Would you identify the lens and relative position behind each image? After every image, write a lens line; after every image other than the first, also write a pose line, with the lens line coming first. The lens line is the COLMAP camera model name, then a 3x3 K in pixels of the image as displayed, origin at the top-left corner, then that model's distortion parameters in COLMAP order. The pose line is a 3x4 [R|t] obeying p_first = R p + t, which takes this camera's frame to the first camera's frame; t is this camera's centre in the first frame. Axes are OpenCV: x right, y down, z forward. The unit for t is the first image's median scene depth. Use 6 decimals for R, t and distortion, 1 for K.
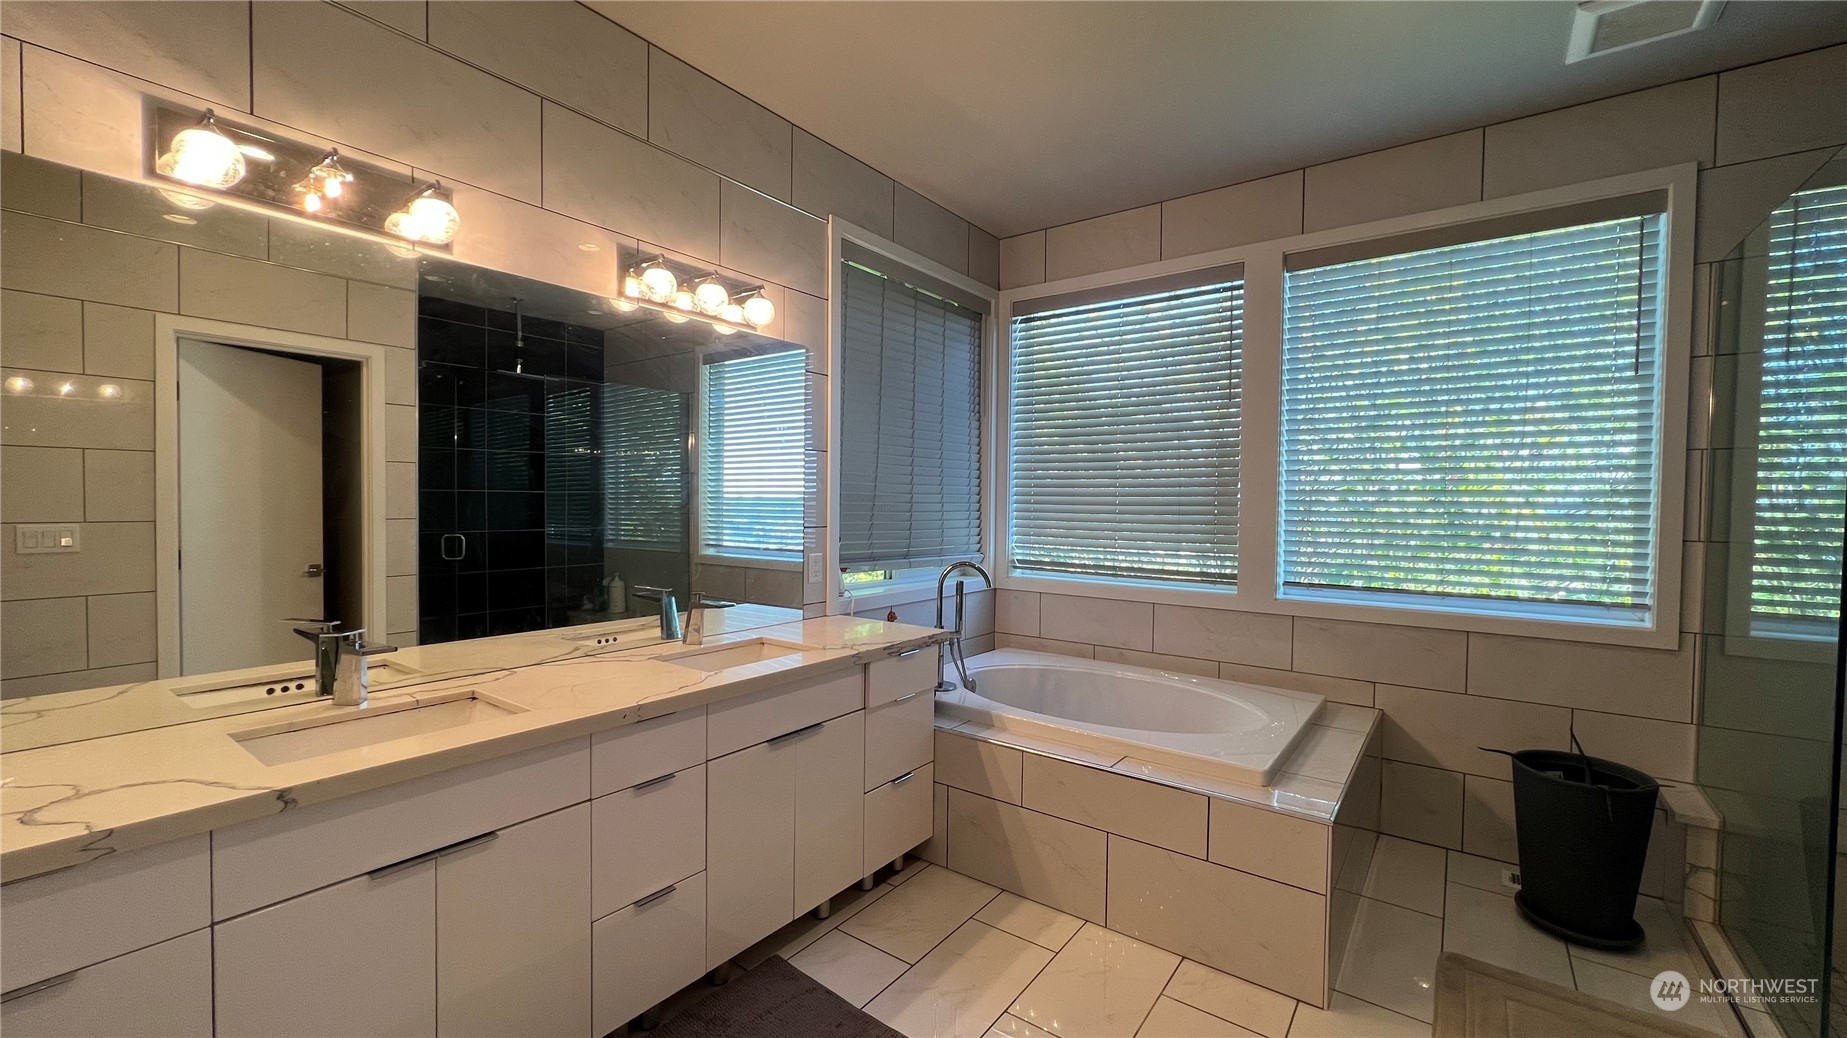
lens RADIAL K [[741.1, 0, 918.9], [0, 741.1, 520.3], [0, 0, 1]] dist [0.000404, -0.000063]
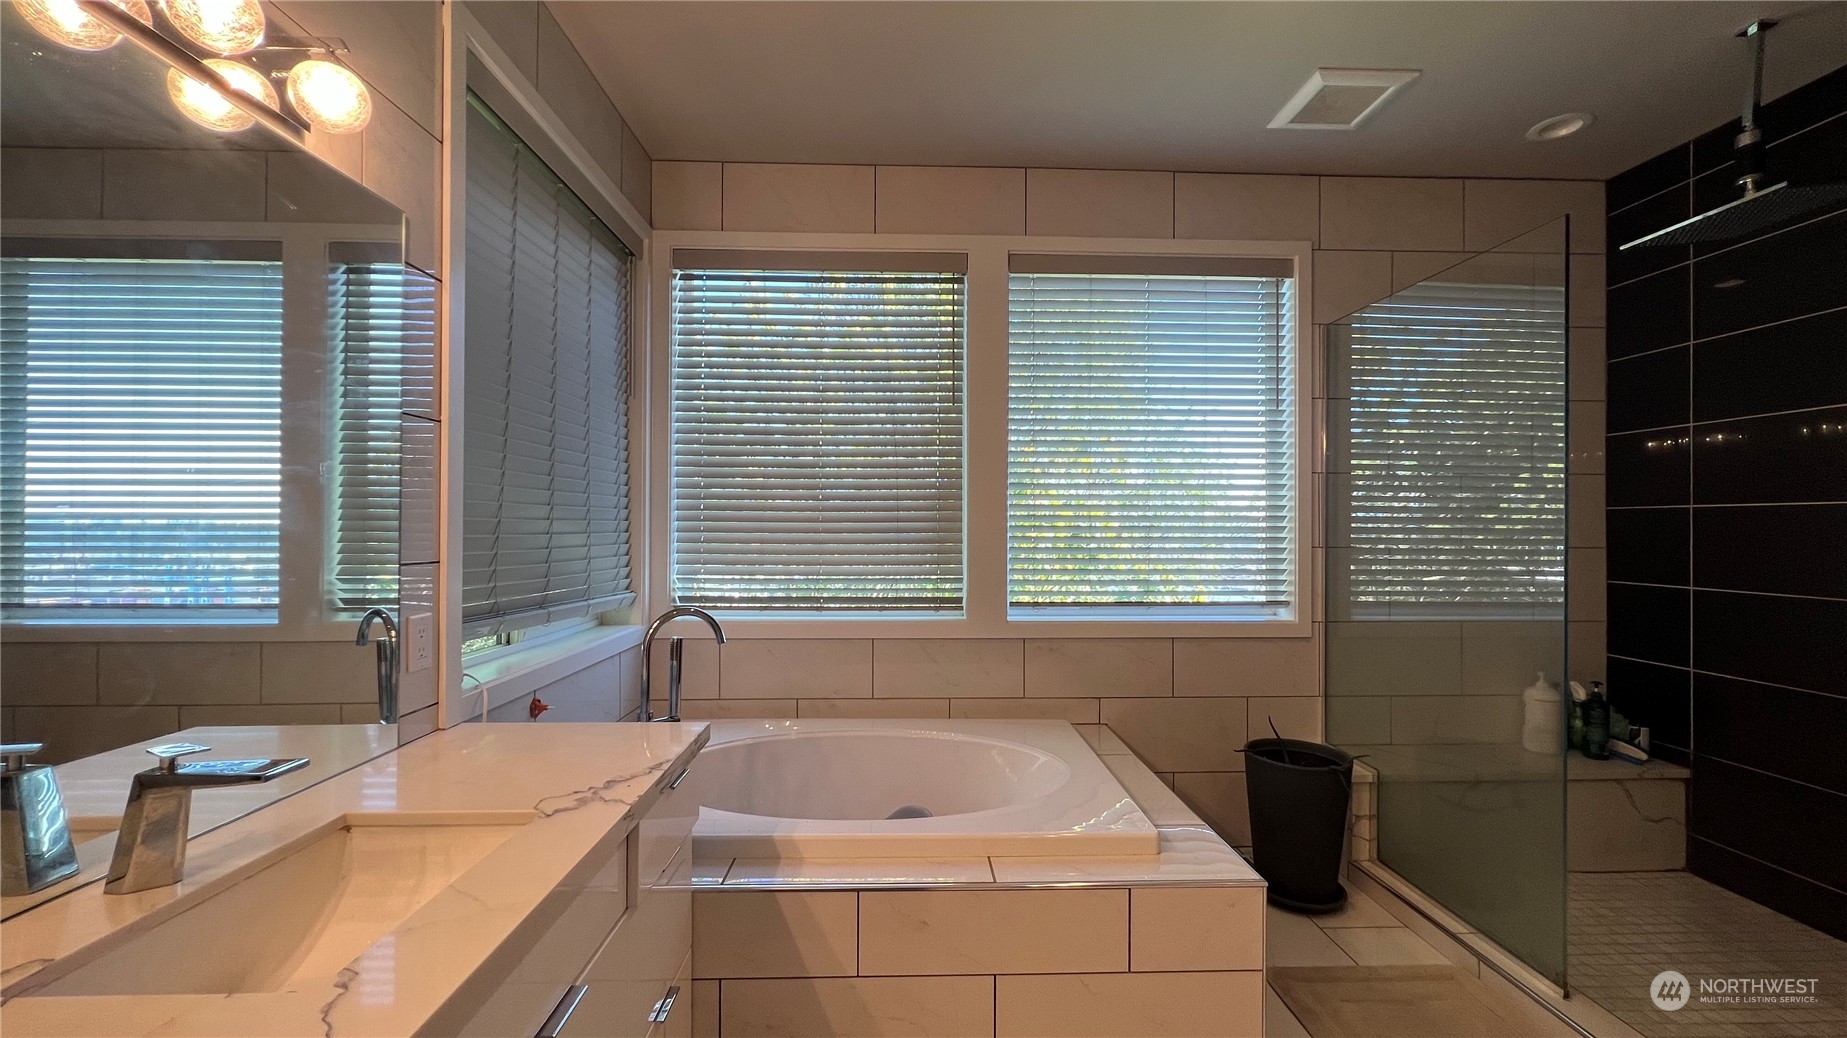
lens RADIAL K [[734.6, 0, 923.5], [0, 734.6, 519.0], [0, 0, 1]] dist [-0.001416, 0.000029]
pose [[0.773764, 0.002783, 0.633468, -0.185445], [0.021359, 0.999307, -0.030480, 0.003999], [-0.633114, 0.037115, 0.773168, 0.369855]]
